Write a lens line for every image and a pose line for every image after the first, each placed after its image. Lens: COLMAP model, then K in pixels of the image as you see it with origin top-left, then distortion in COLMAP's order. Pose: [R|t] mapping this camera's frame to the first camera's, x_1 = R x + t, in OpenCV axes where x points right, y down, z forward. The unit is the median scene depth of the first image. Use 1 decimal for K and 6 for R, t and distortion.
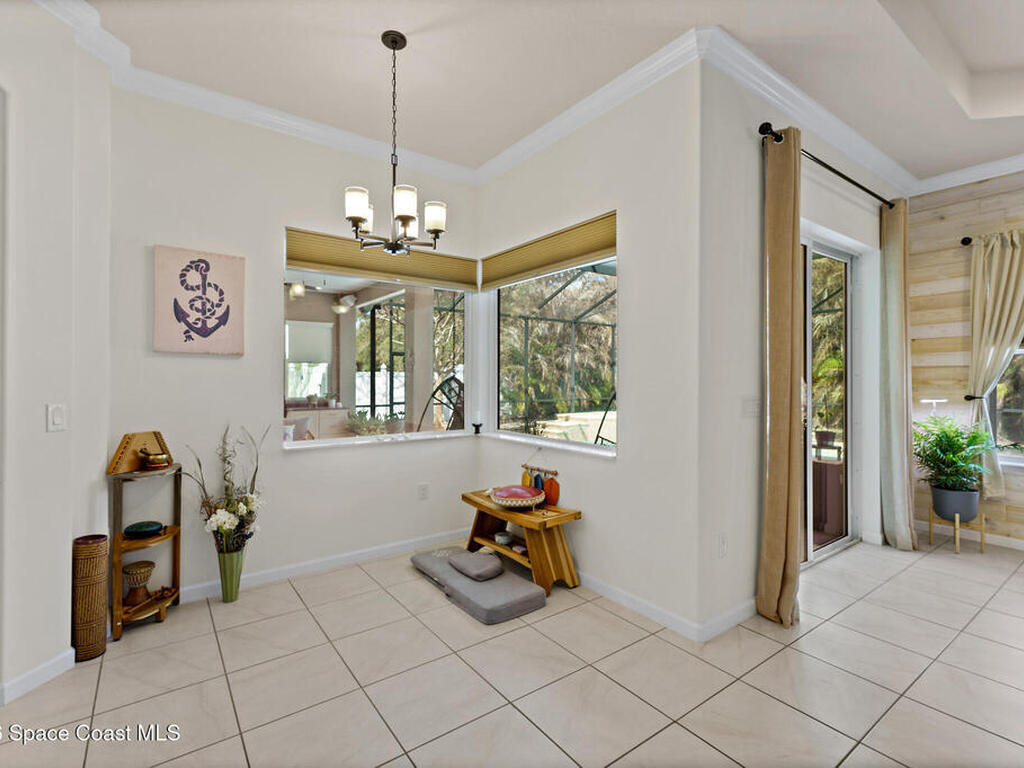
lens RADIAL K [[491.2, 0, 512.0], [0, 491.2, 384.0], [0, 0, 1]] dist [0.002493, 0.000058]
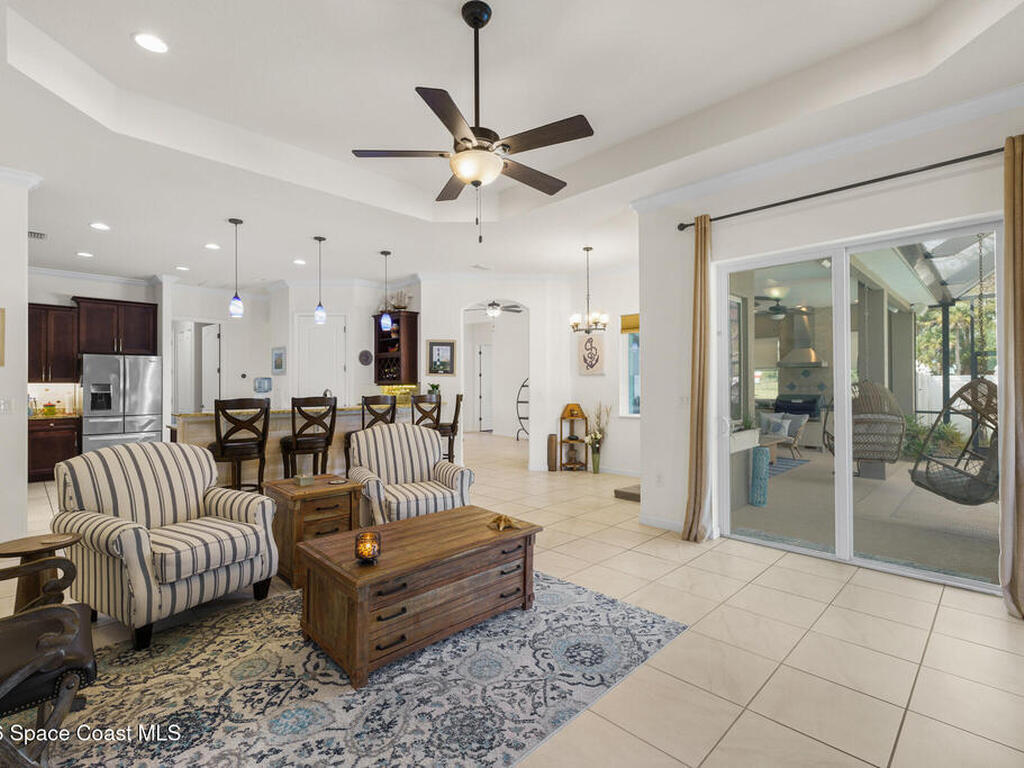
lens RADIAL K [[491.2, 0, 512.2], [0, 491.2, 383.5], [0, 0, 1]] dist [0.002493, 0.000058]
pose [[0.152474, -0.001394, -0.988307, 1.854450], [-0.000636, 0.999999, -0.001509, -0.010366], [0.988307, 0.000858, 0.152473, 0.197895]]
